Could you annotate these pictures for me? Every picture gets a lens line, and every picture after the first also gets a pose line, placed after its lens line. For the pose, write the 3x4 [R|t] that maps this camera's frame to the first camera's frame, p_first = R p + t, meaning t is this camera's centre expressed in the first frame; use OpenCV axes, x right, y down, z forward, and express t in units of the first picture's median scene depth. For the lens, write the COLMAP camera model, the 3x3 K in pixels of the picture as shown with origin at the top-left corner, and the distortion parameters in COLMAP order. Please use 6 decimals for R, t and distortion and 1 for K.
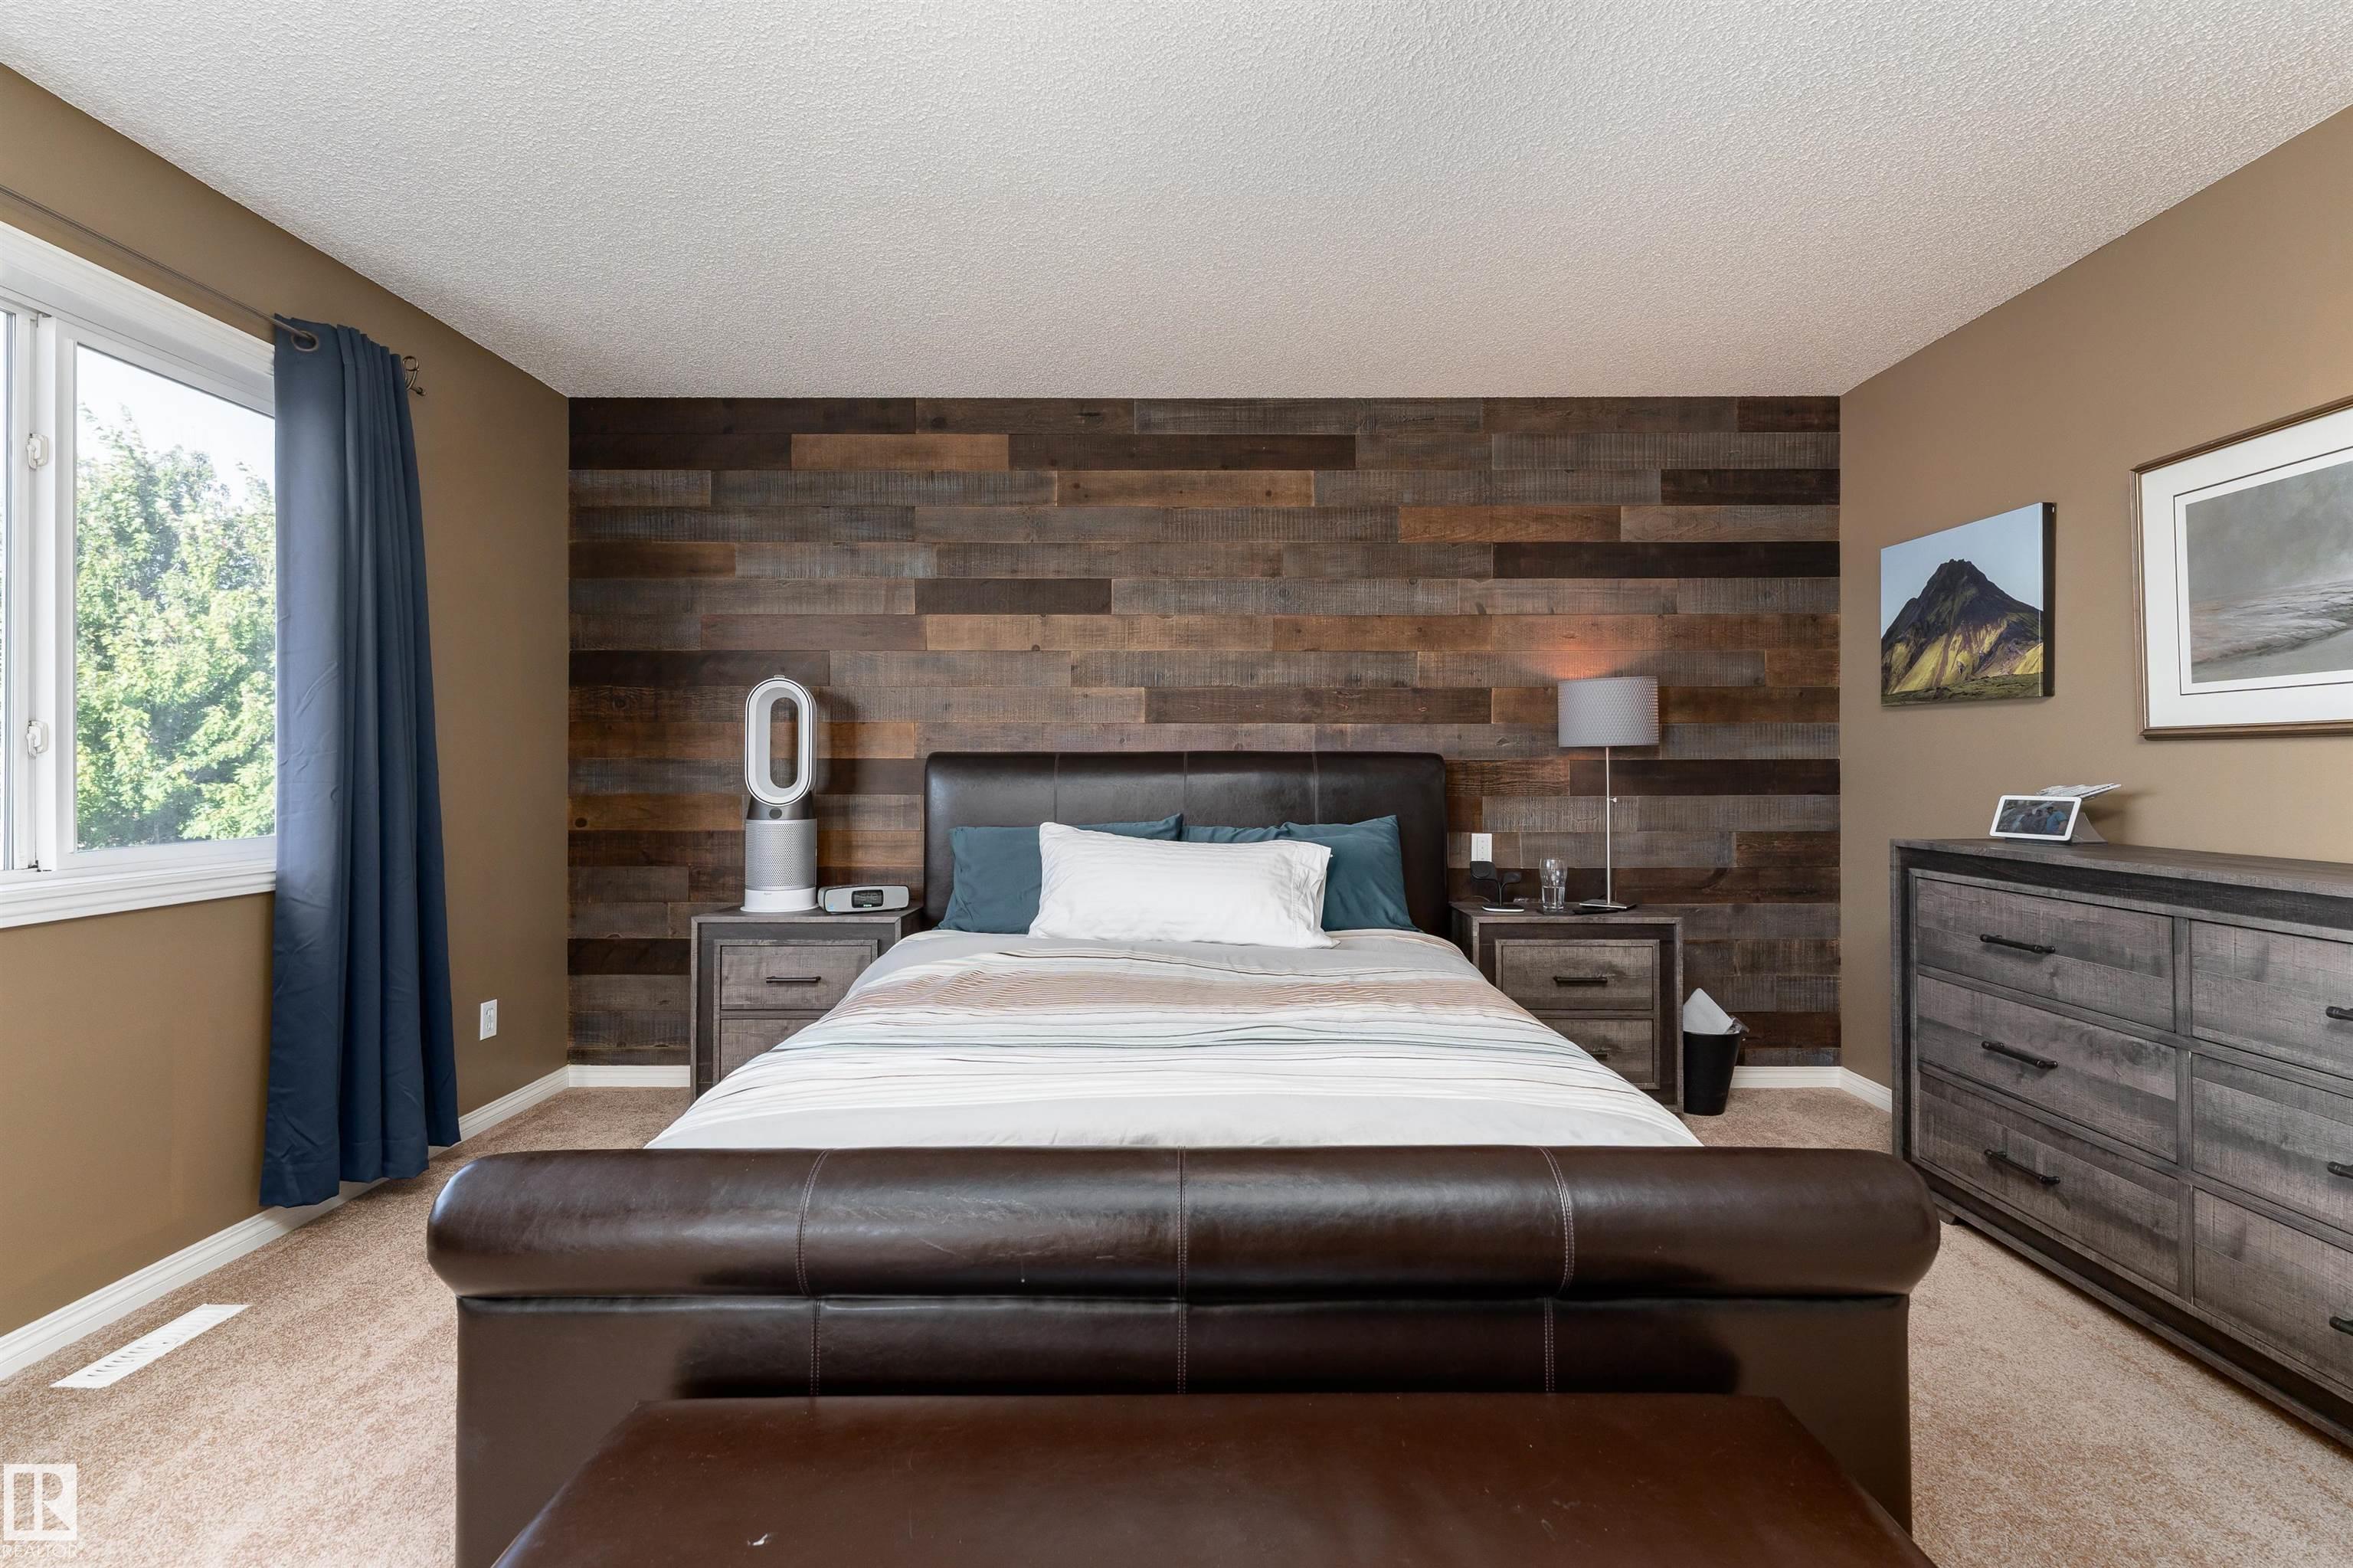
lens RADIAL K [[979.5, 0, 1175.2], [0, 979.5, 766.0], [0, 0, 1]] dist [0.007327, -0.000054]
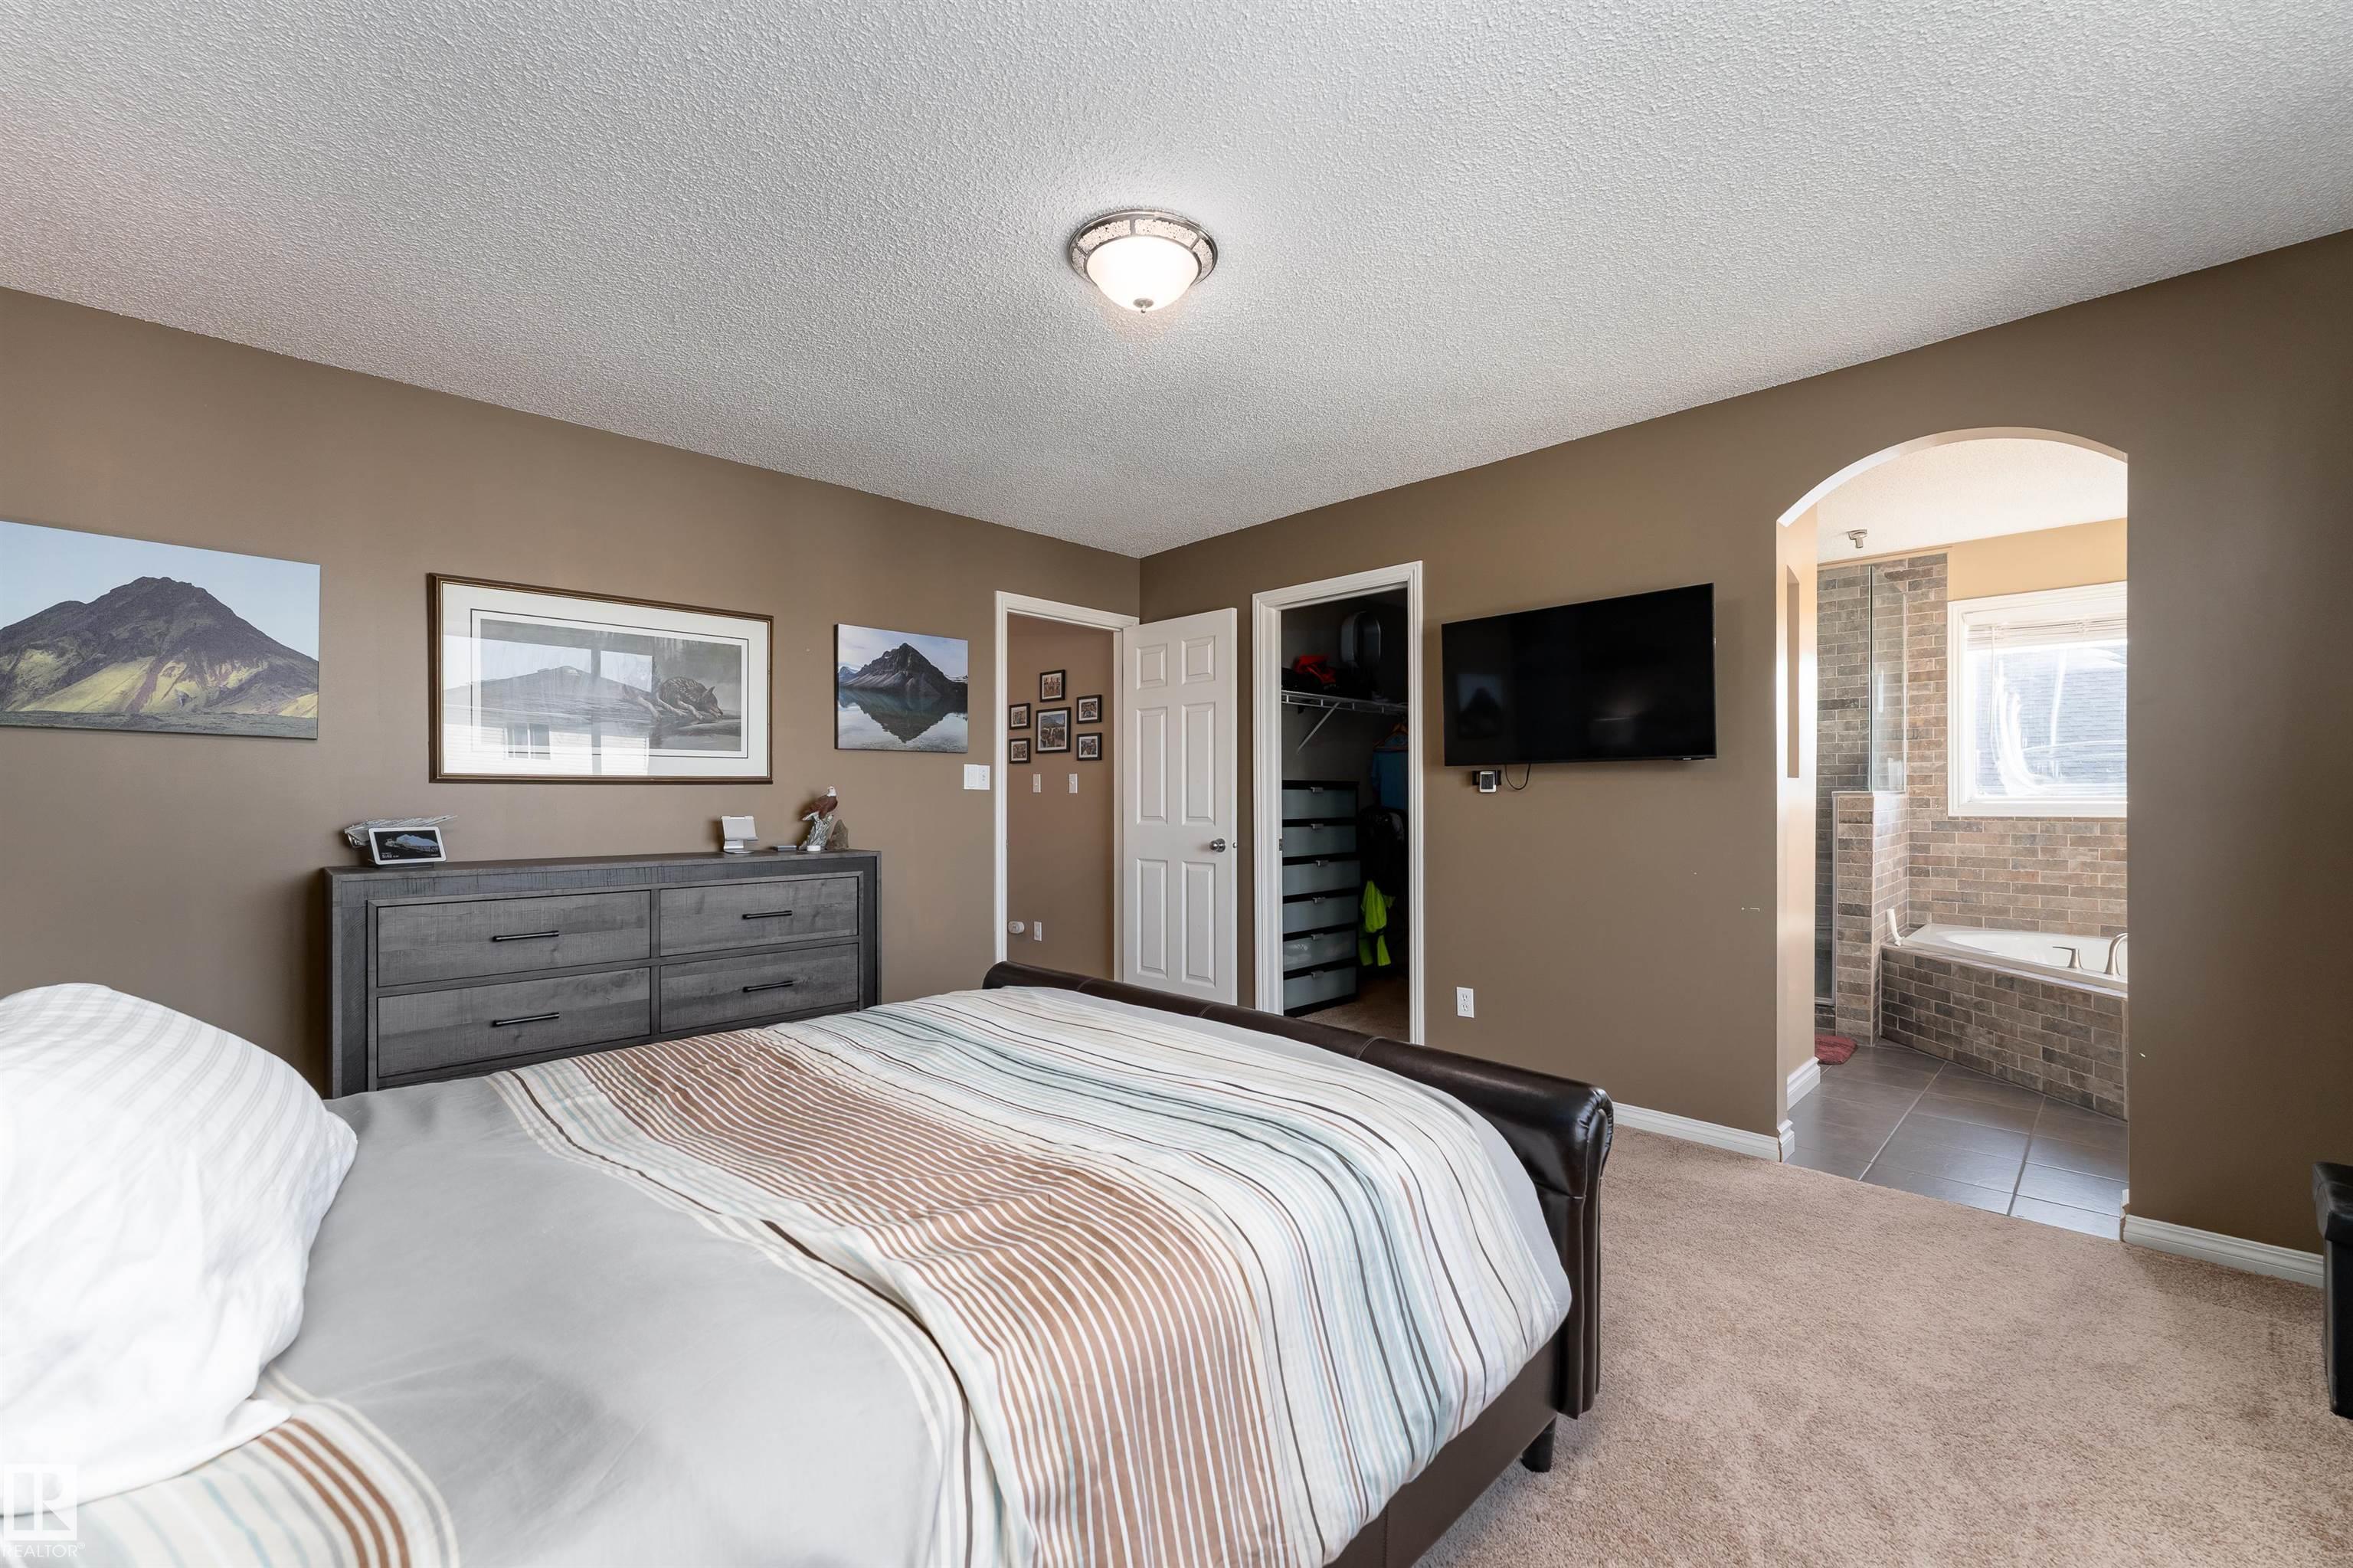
lens RADIAL K [[979.5, 0, 1178.0], [0, 979.5, 789.8], [0, 0, 1]] dist [0.007327, -0.000054]
pose [[-0.712471, 0.002676, 0.701696, -0.681101], [0.000980, 0.999996, -0.002818, -0.011578], [-0.701701, -0.001320, -0.712471, 1.291725]]
